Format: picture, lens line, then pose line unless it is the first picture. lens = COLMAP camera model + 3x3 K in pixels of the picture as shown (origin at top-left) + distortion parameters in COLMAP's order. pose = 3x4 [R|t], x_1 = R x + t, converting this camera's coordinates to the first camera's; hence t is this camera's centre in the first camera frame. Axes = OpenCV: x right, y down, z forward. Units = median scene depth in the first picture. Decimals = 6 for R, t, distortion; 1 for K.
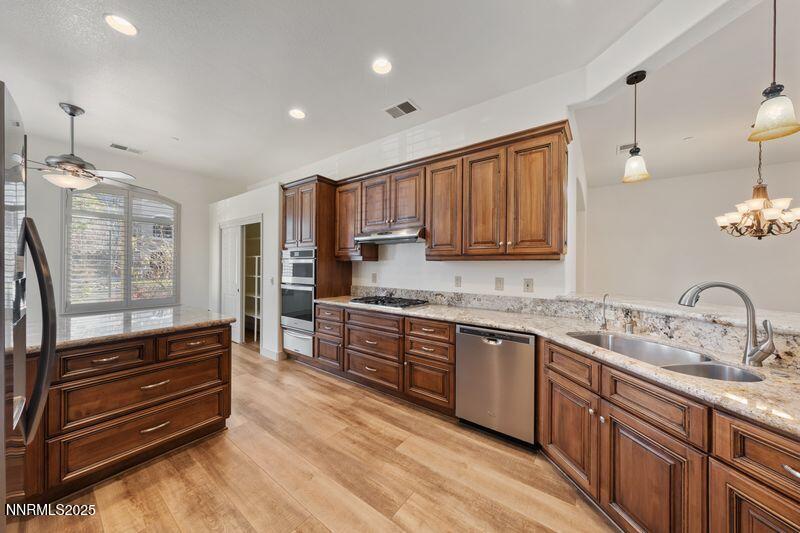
lens RADIAL K [[273.8, 0, 398.4], [0, 273.8, 261.8], [0, 0, 1]] dist [-0.006699, 0.000030]
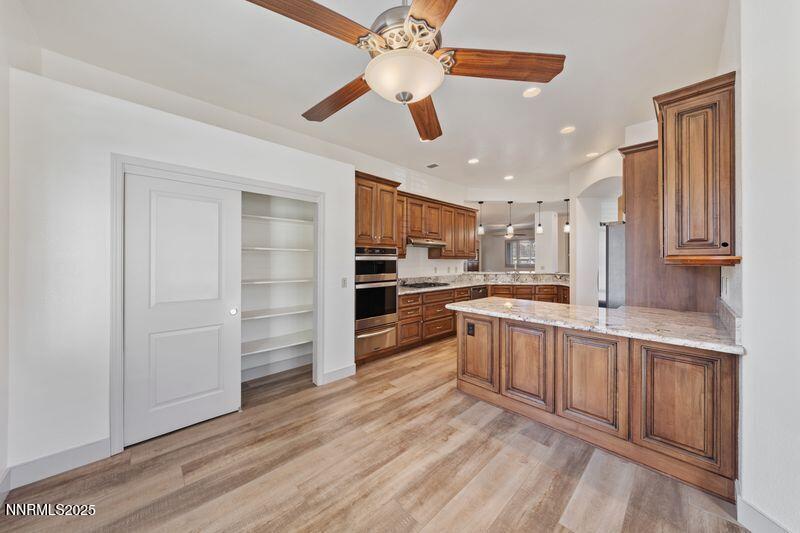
lens RADIAL K [[273.8, 0, 398.4], [0, 273.8, 261.8], [0, 0, 1]] dist [-0.006699, 0.000030]
pose [[0.174333, -0.006763, 0.984664, -1.588693], [-0.005164, 0.999956, 0.007783, 0.002916], [-0.984673, -0.006441, 0.174291, 0.900906]]
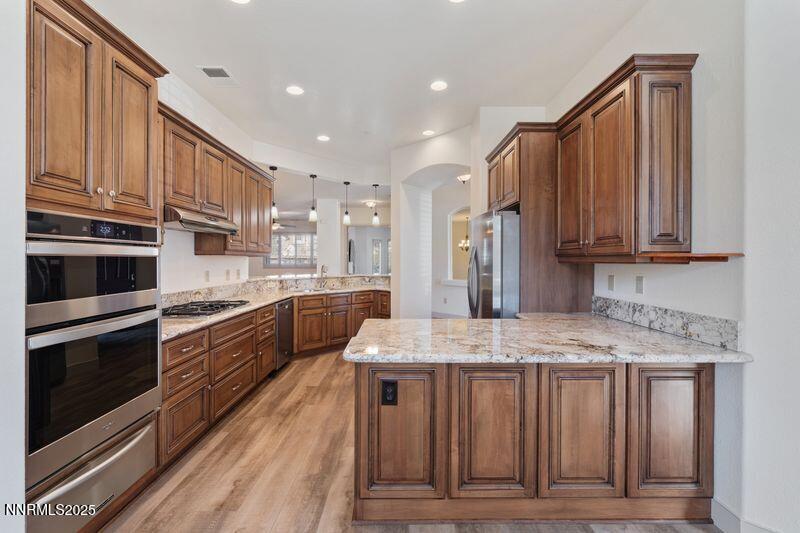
lens RADIAL K [[341.5, 0, 399.1], [0, 341.5, 262.6], [0, 0, 1]] dist [-0.000759, -0.000065]
pose [[-0.597383, -0.009131, 0.801904, -1.135387], [-0.007705, 0.999954, 0.005647, 0.009843], [-0.801919, -0.002805, -0.597426, 1.146404]]
